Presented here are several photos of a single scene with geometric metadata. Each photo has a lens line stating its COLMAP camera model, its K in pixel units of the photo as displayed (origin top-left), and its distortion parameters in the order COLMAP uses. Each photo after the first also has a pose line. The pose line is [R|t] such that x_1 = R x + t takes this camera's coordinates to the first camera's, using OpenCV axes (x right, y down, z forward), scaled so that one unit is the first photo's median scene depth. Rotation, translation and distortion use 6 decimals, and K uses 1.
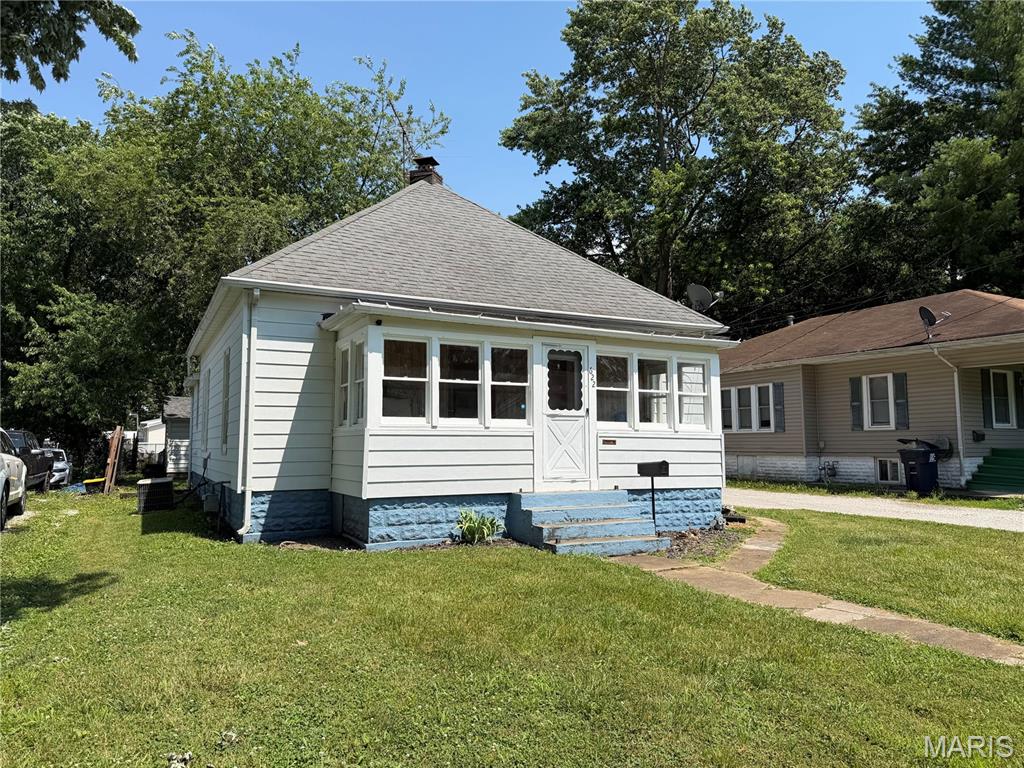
lens RADIAL K [[690.0, 0, 512.0], [0, 690.0, 384.0], [0, 0, 1]] dist [0.000182, -0.000008]
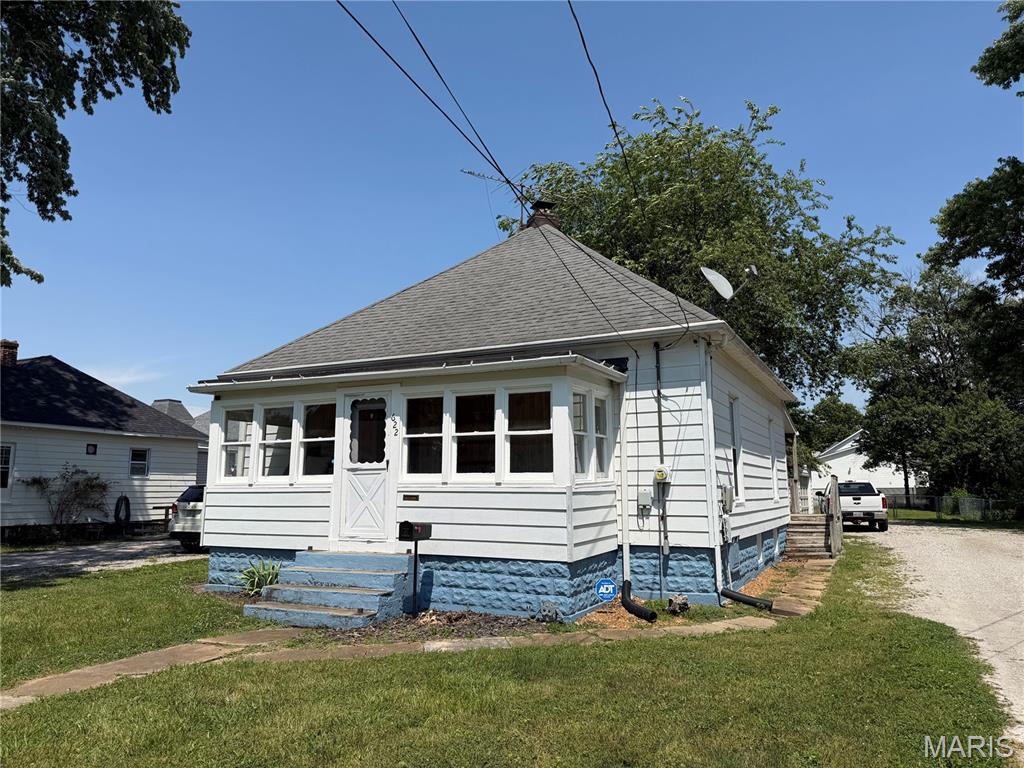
lens RADIAL K [[765.2, 0, 512.0], [0, 765.2, 384.0], [0, 0, 1]] dist [0.005389, 0.000772]
pose [[0.588505, -0.123696, -0.798975, 1.010676], [0.067732, 0.992296, -0.103736, 0.051507], [0.805651, 0.006932, 0.592349, 0.539675]]
